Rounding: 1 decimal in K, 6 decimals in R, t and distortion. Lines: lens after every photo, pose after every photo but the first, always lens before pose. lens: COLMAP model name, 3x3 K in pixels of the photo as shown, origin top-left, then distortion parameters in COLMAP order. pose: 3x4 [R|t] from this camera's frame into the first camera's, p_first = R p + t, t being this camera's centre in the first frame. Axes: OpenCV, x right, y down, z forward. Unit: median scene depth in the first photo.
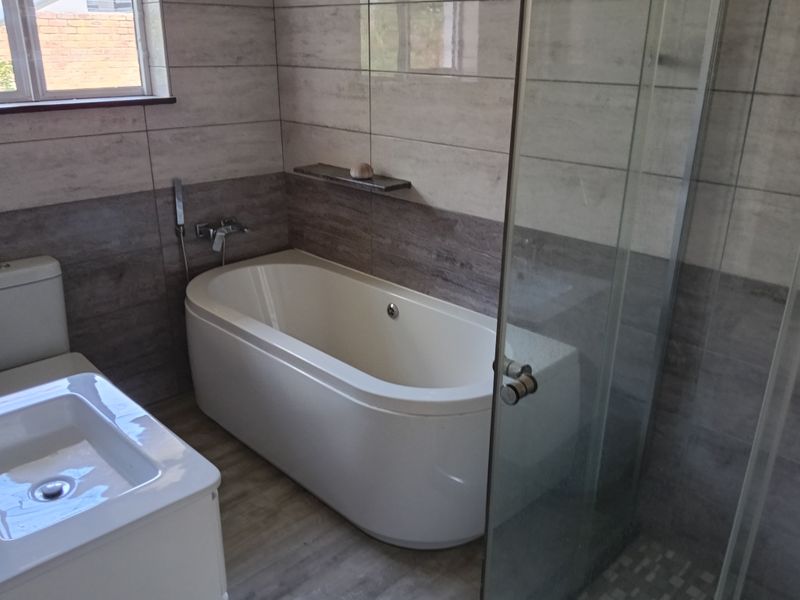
lens RADIAL K [[674.9, 0, 400.0], [0, 674.9, 300.0], [0, 0, 1]] dist [0.056246, -0.008348]
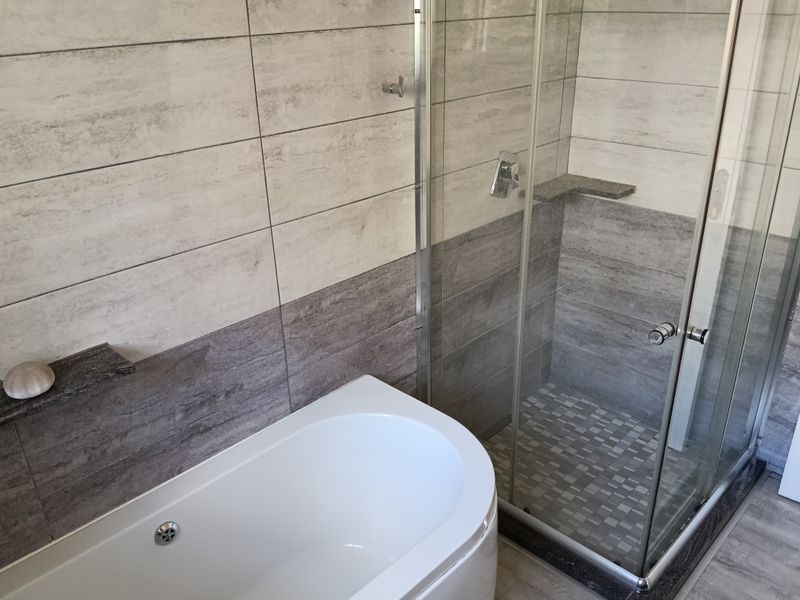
lens RADIAL K [[674.9, 0, 400.0], [0, 674.9, 300.0], [0, 0, 1]] dist [0.056246, -0.008348]
pose [[-0.015303, -0.429475, 0.902949, -0.523320], [0.381941, 0.832064, 0.402232, -0.355526], [-0.924060, 0.351028, 0.151301, 0.668940]]
